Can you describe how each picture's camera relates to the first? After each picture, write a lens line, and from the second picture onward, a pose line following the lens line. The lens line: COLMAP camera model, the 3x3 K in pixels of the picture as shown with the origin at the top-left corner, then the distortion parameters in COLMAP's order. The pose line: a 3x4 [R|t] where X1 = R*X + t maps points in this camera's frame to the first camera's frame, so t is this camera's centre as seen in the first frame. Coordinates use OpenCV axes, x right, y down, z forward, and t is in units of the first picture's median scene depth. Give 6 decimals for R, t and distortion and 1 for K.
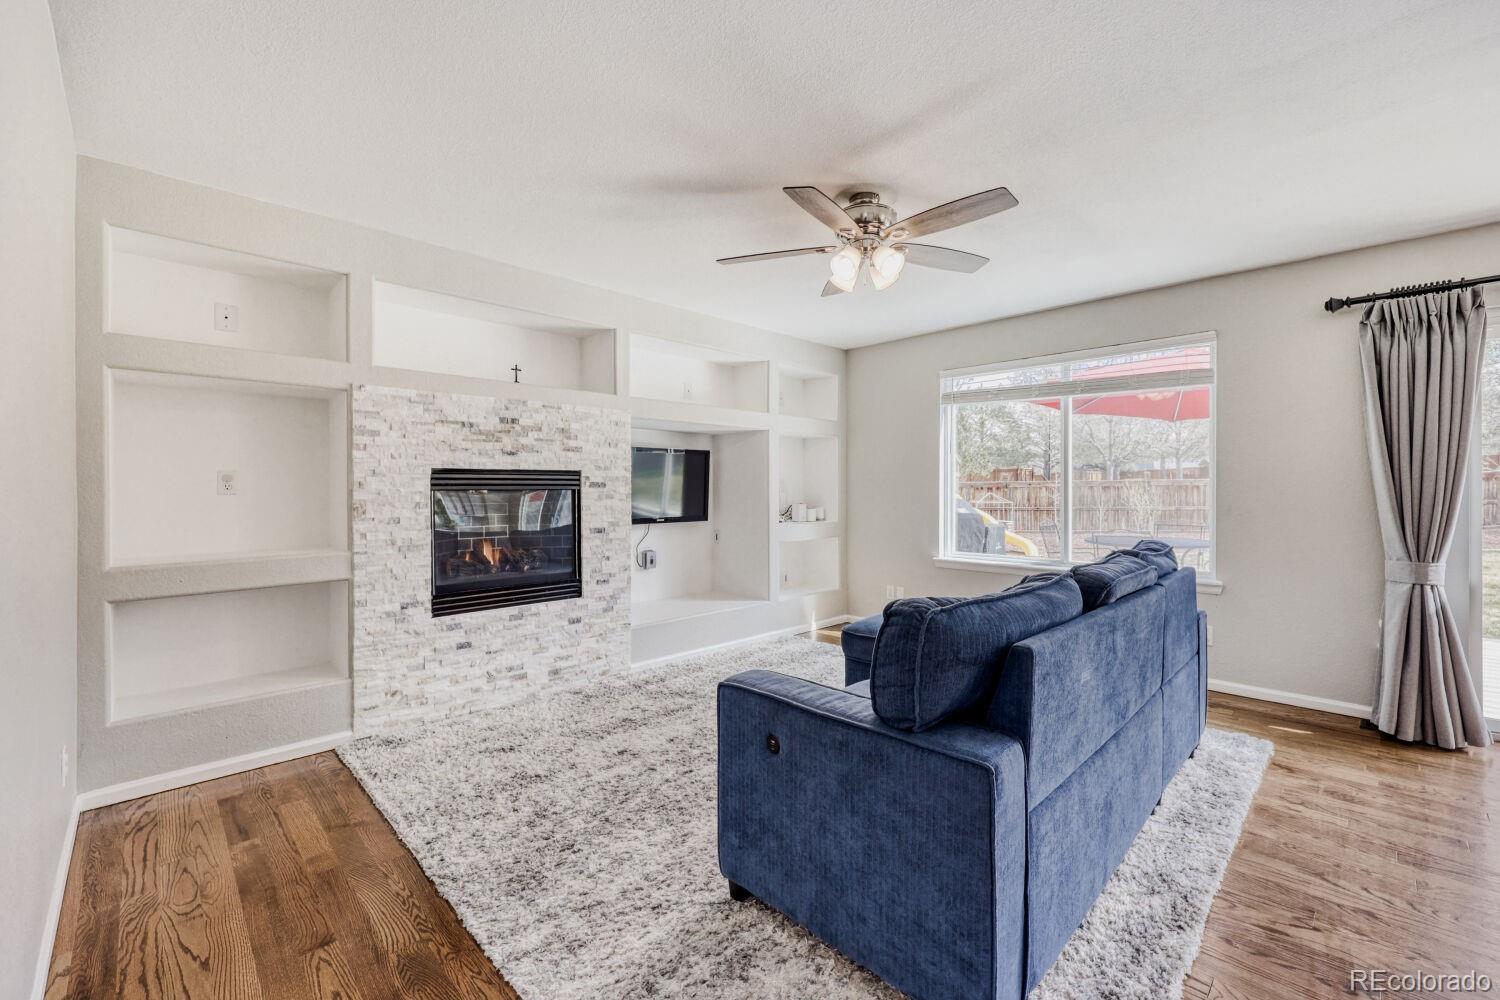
lens RADIAL K [[613.7, 0, 753.1], [0, 613.7, 491.3], [0, 0, 1]] dist [0.000132, 0.000024]
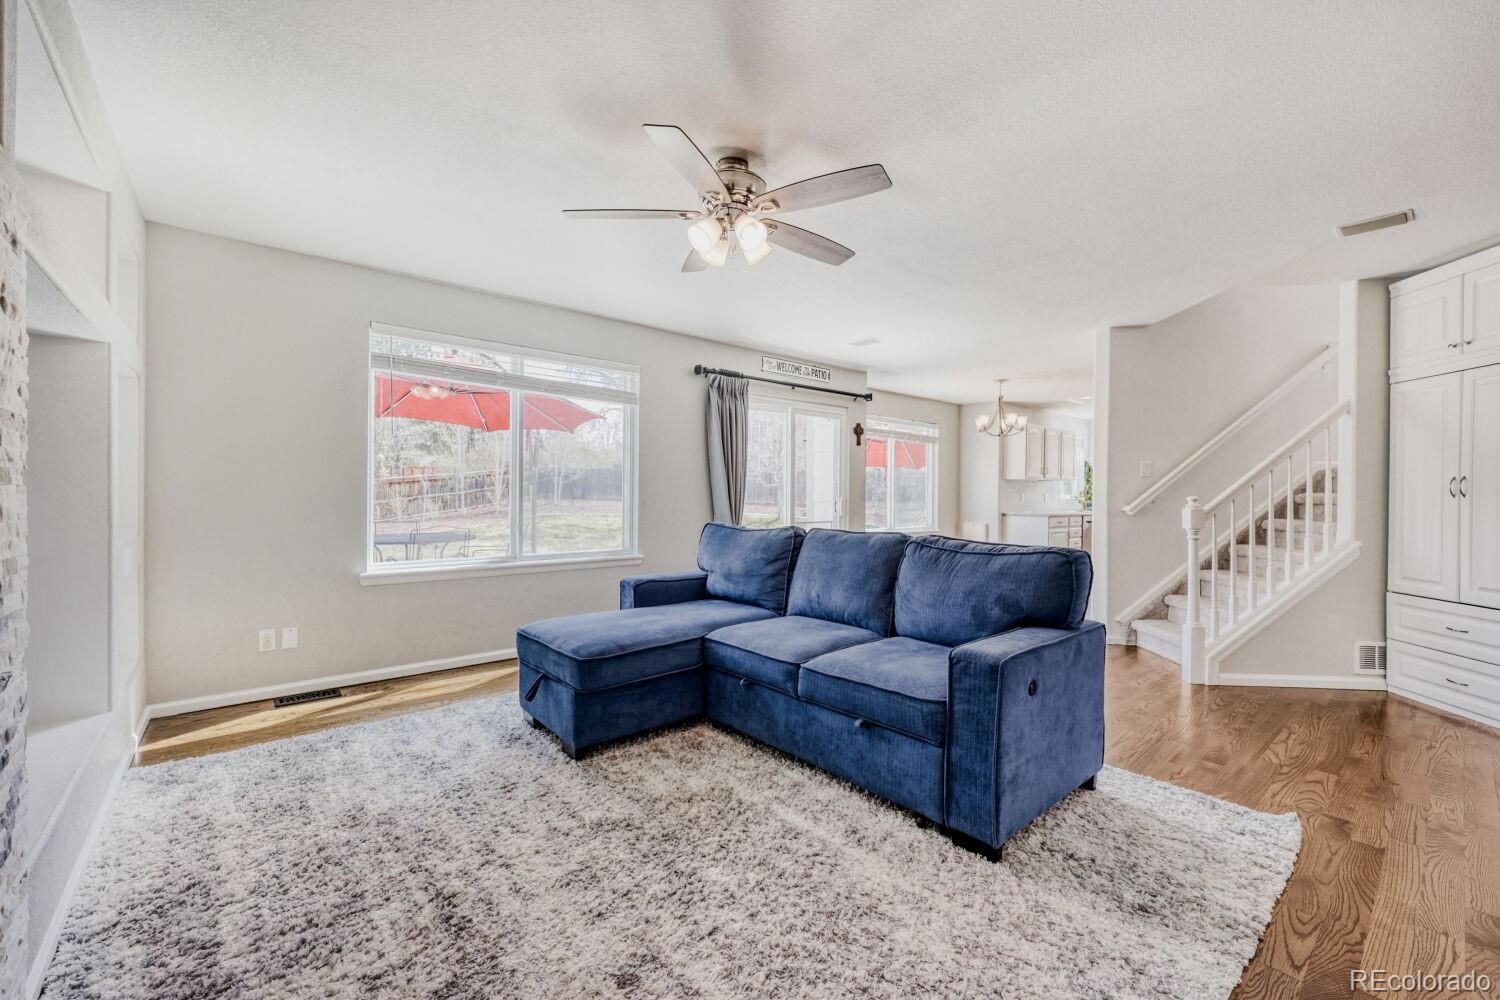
lens RADIAL K [[613.7, 0, 756.9], [0, 613.7, 491.1], [0, 0, 1]] dist [0.000132, 0.000024]
pose [[0.075934, 0.008177, 0.997079, -0.617249], [-0.003694, 0.999962, -0.007919, 0.020810], [-0.997106, -0.003082, 0.075961, 0.737179]]
